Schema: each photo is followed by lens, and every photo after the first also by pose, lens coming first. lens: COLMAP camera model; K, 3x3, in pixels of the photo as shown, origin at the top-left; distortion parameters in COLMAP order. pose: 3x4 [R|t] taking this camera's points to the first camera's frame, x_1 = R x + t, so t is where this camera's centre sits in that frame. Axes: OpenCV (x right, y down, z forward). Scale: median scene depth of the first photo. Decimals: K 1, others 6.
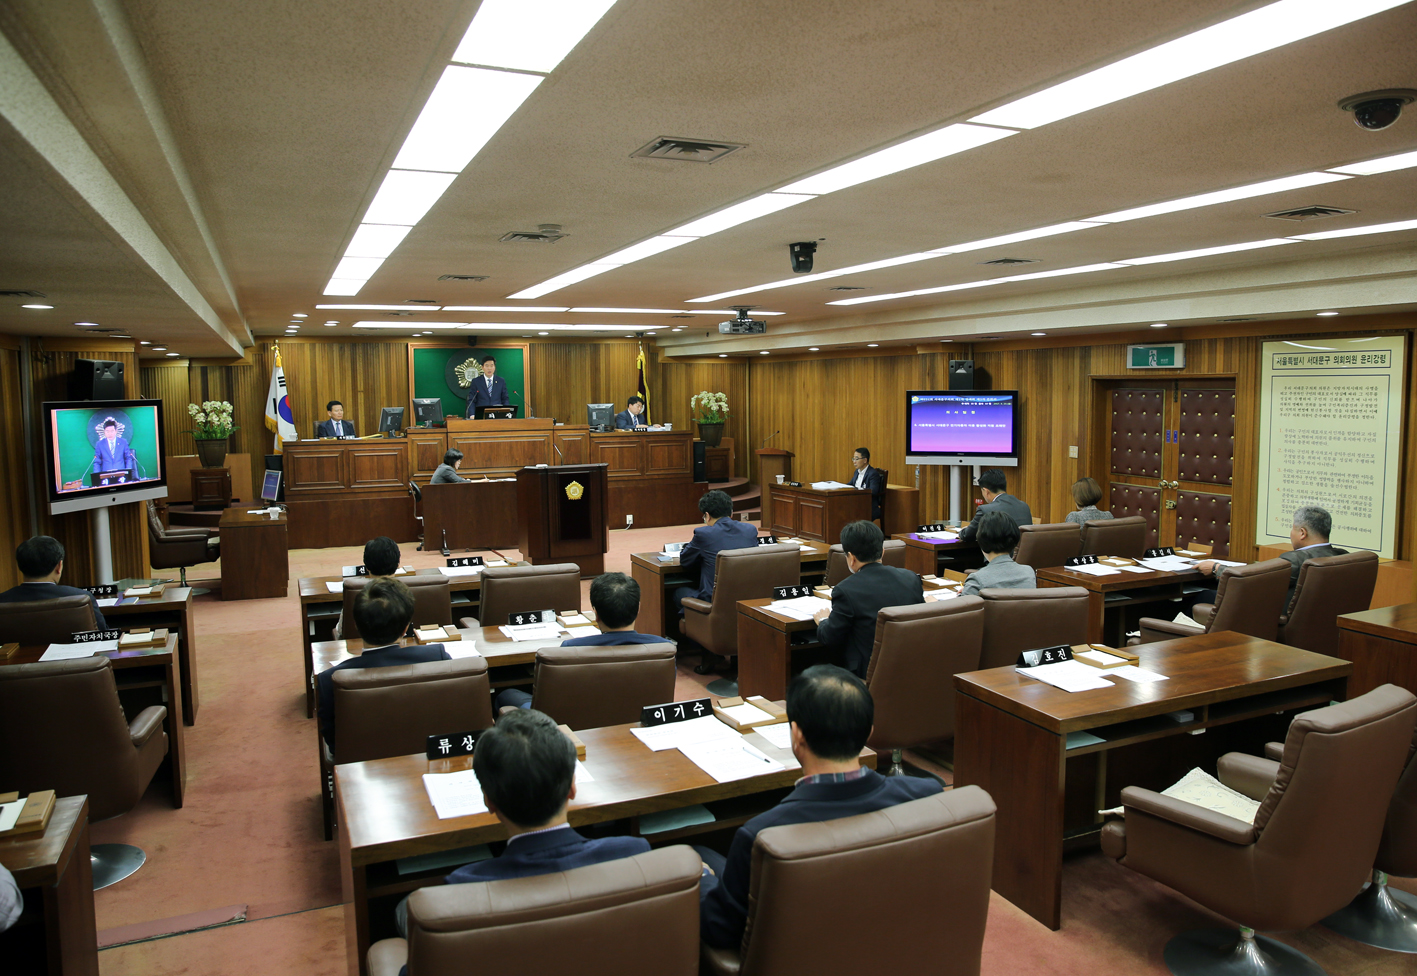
lens RADIAL K [[1003.8, 0, 706.2], [0, 1003.8, 484.4], [0, 0, 1]] dist [-0.003534, -0.000112]
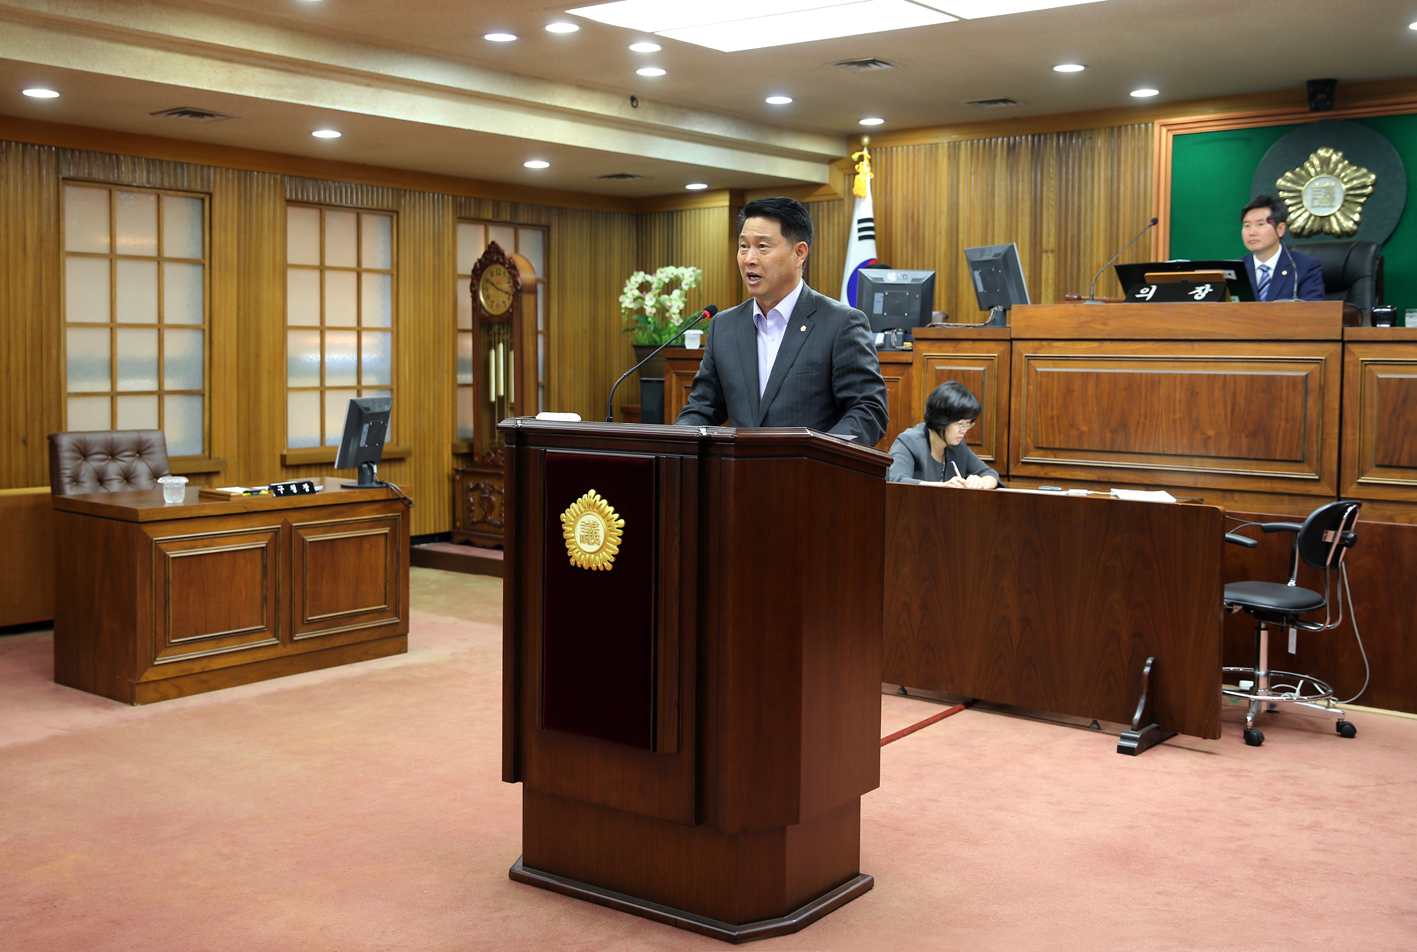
lens RADIAL K [[1489.9, 0, 685.5], [0, 1489.9, 435.2], [0, 0, 1]] dist [0.014764, 0.000000]
pose [[0.476644, 0.067989, -0.876463, 0.136898], [-0.096184, 0.995053, 0.024880, -0.020315], [0.873819, 0.072442, 0.480825, 0.637164]]
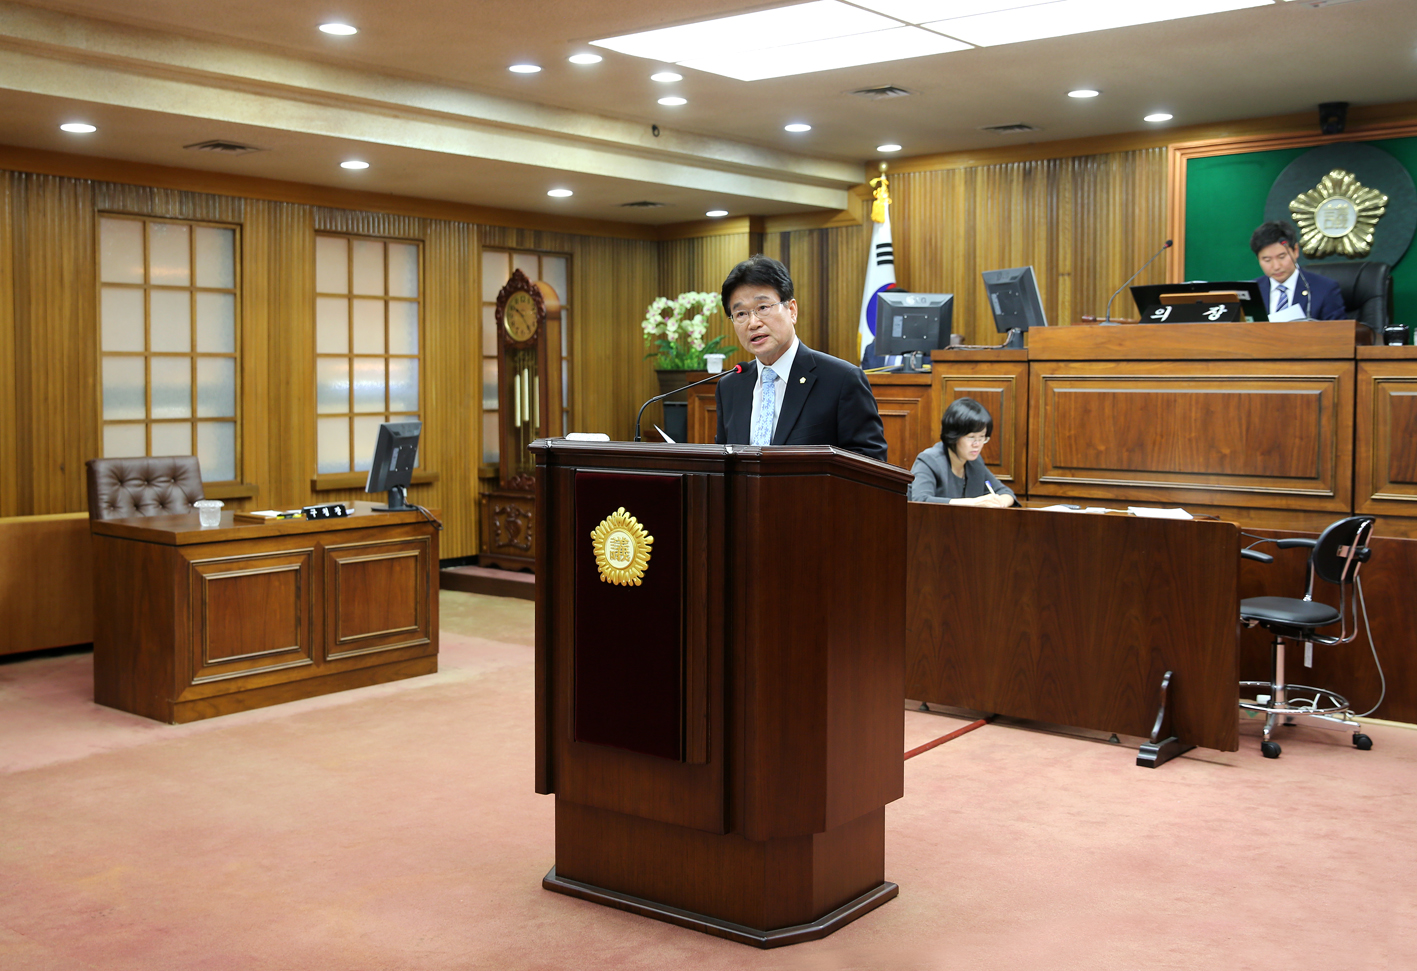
lens RADIAL K [[1482.1, 0, 691.6], [0, 1482.1, 450.6], [0, 0, 1]] dist [0.011709, 0.000000]
pose [[0.468969, 0.058289, -0.881289, 0.141802], [-0.089007, 0.995859, 0.018503, -0.019034], [0.878718, 0.069764, 0.472216, 0.633238]]
